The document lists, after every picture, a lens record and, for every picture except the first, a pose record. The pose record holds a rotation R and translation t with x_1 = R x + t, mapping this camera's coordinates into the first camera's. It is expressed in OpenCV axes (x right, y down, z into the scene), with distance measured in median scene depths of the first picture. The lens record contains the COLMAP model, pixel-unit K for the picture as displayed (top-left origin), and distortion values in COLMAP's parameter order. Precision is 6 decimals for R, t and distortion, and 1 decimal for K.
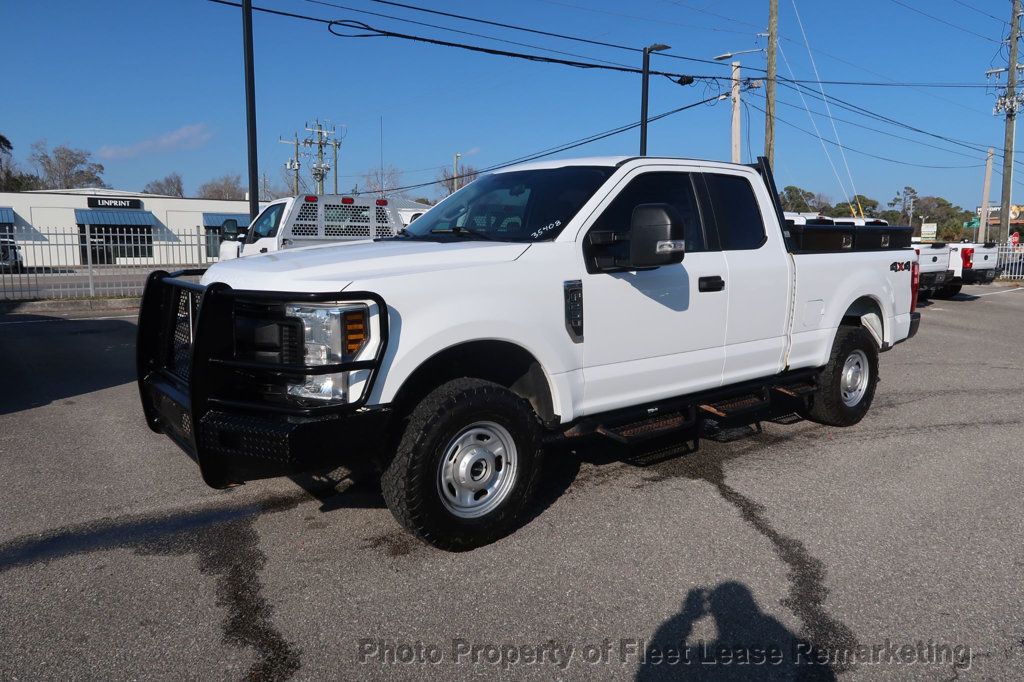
lens RADIAL K [[709.2, 0, 508.5], [0, 709.2, 343.4], [0, 0, 1]] dist [-0.030905, 0.015235]
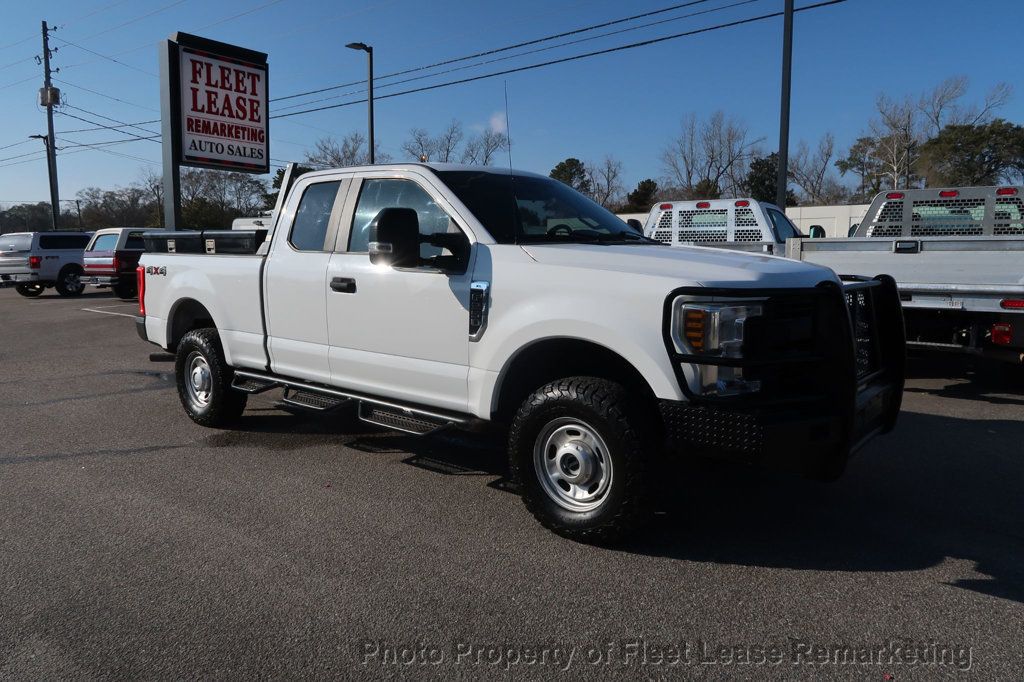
lens RADIAL K [[709.2, 0, 505.5], [0, 709.2, 338.6], [0, 0, 1]] dist [-0.030905, 0.015235]
pose [[0.213552, 0.109589, -0.970766, 0.395173], [-0.124647, 0.988623, 0.084184, -0.039576], [0.968947, 0.103025, 0.224782, 0.311206]]
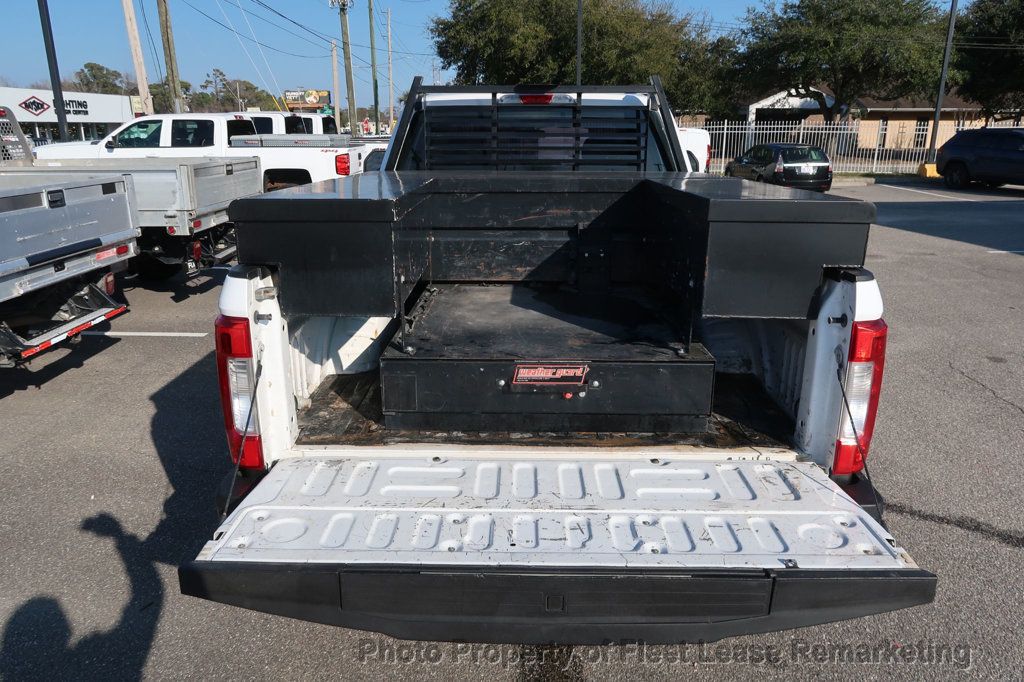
lens RADIAL K [[709.2, 0, 504.9], [0, 709.2, 343.2], [0, 0, 1]] dist [-0.030905, 0.015235]
pose [[0.629768, -0.236773, 0.739818, -0.136556], [0.117423, 0.970486, 0.210640, -0.048847], [-0.767857, -0.045782, 0.638983, 0.177723]]
